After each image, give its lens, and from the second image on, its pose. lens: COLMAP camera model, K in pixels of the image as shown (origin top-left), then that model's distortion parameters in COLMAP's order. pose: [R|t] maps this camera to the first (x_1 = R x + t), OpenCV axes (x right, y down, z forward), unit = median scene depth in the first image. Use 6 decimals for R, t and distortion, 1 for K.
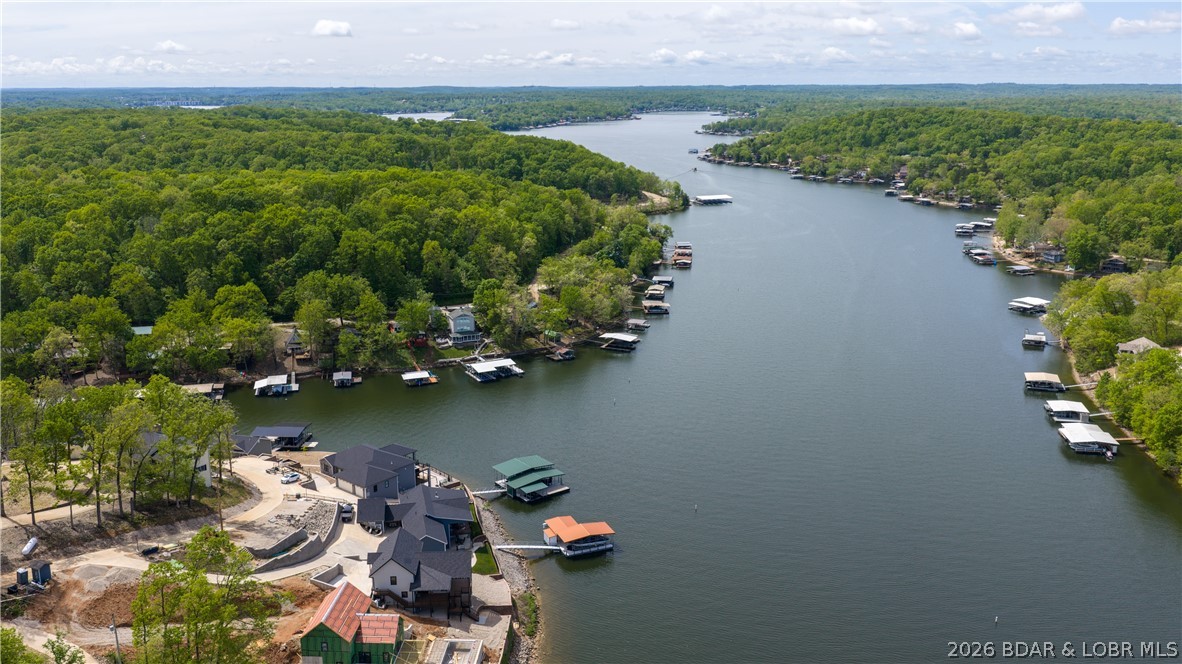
lens RADIAL K [[977.2, 0, 592.0], [0, 977.2, 330.0], [0, 0, 1]] dist [0.017589, -0.041360]
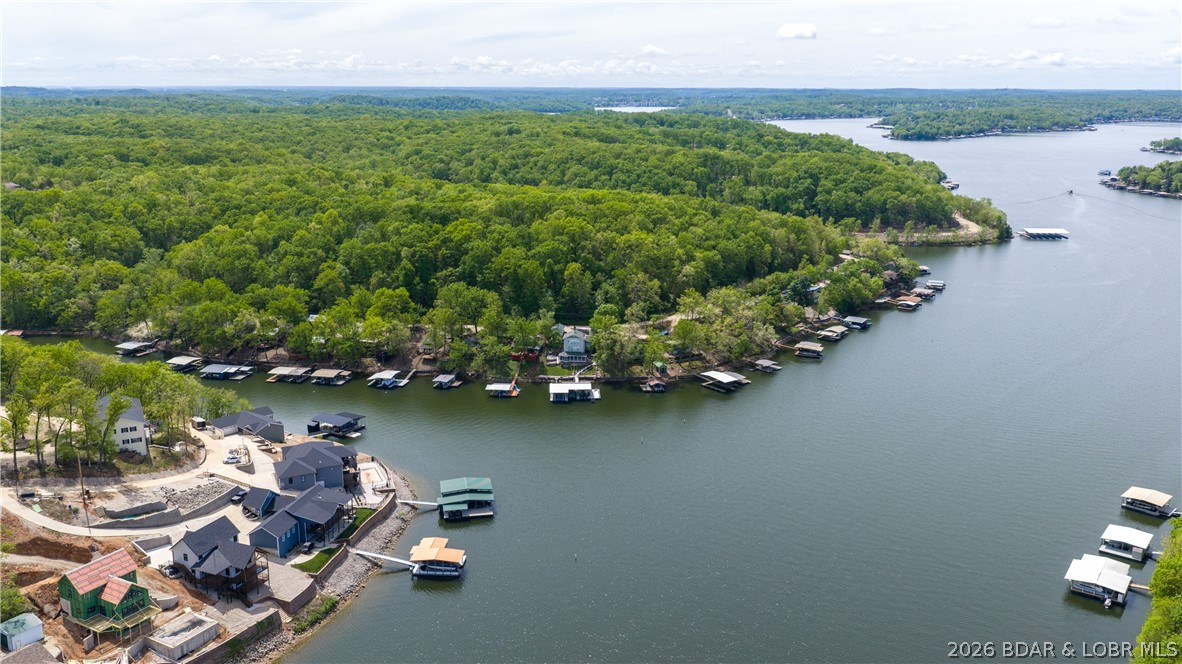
lens RADIAL K [[977.2, 0, 592.8], [0, 977.2, 335.1], [0, 0, 1]] dist [0.017589, -0.041360]
pose [[0.894748, 0.115423, -0.431397, 0.117892], [-0.113347, 0.993084, 0.030616, -0.017660], [0.431948, 0.021504, 0.901642, 0.019226]]
